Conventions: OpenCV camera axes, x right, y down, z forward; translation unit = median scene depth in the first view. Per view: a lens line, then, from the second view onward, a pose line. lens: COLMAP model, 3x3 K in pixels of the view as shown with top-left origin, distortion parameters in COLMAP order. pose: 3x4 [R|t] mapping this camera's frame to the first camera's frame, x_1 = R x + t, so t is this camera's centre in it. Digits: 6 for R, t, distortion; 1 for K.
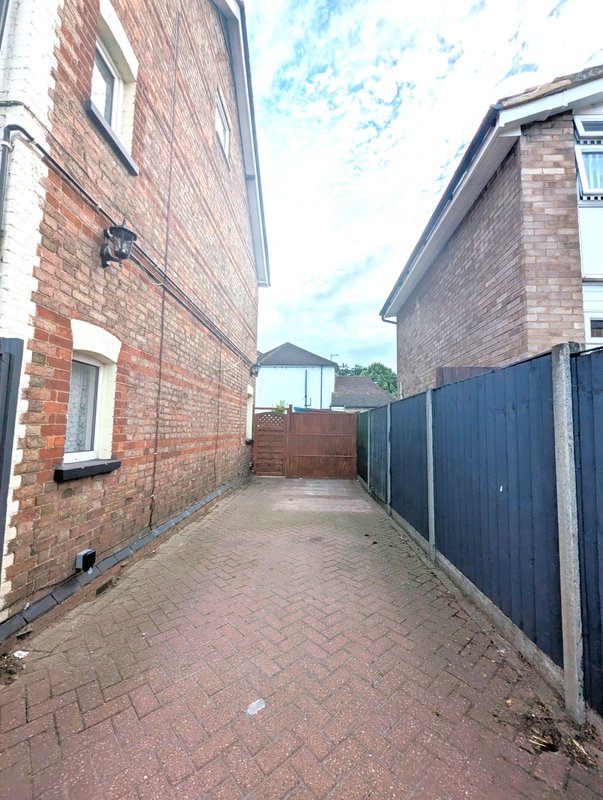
lens RADIAL K [[333.9, 0, 300.1], [0, 333.9, 397.2], [0, 0, 1]] dist [0.002725, -0.001081]
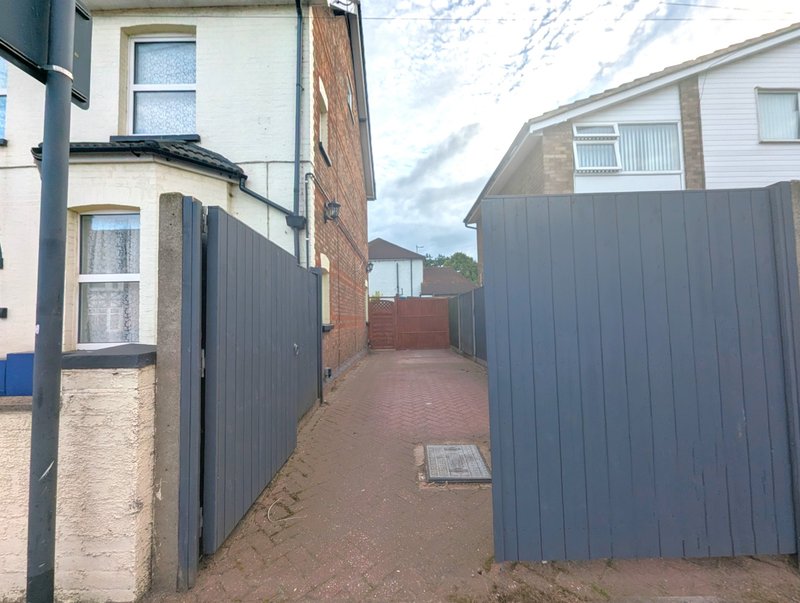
lens RADIAL K [[333.9, 0, 400.8], [0, 333.9, 303.1], [0, 0, 1]] dist [0.002725, -0.001081]
pose [[0.997868, -0.039591, 0.051876, -0.090916], [0.037133, 0.998180, 0.047512, -0.002546], [-0.053662, -0.045484, 0.997523, -0.317237]]
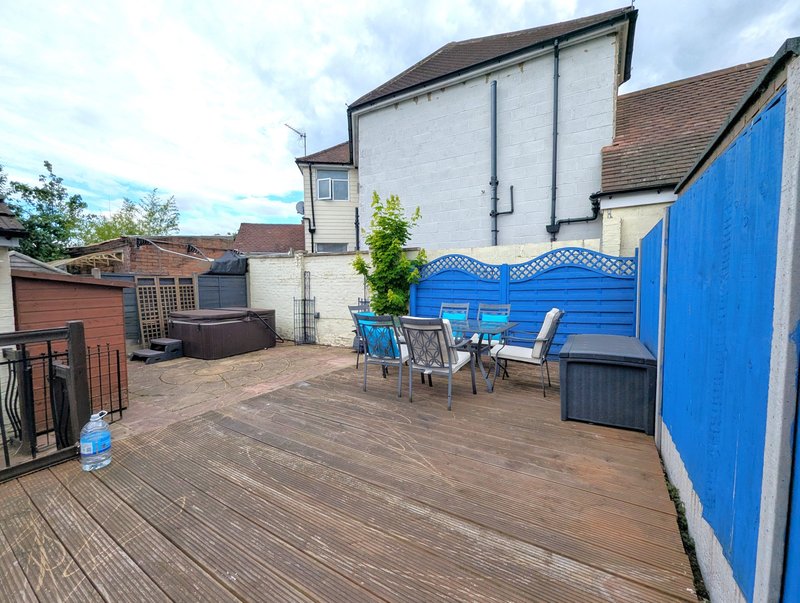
lens RADIAL K [[333.9, 0, 400.2], [0, 333.9, 303.1], [0, 0, 1]] dist [0.002725, -0.001081]
pose [[0.868835, 0.006224, -0.495062, 0.240251], [0.068516, 0.988788, 0.132676, 0.153591], [0.490338, -0.149193, 0.858668, 1.875640]]
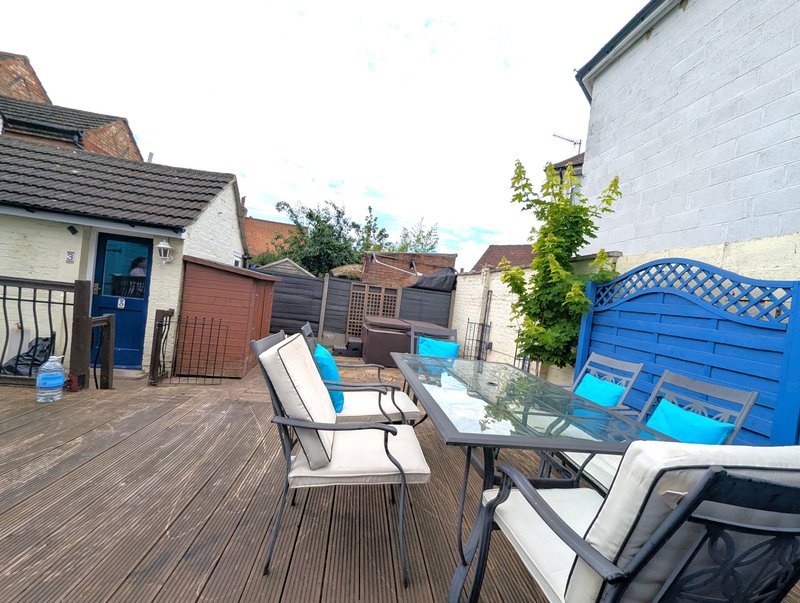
lens RADIAL K [[333.9, 0, 401.1], [0, 333.9, 302.7], [0, 0, 1]] dist [0.002725, -0.001081]
pose [[0.173203, 0.013191, -0.984798, 0.264345], [-0.023132, 0.999689, 0.009322, 0.197844], [0.984614, 0.021166, 0.173455, 2.230115]]
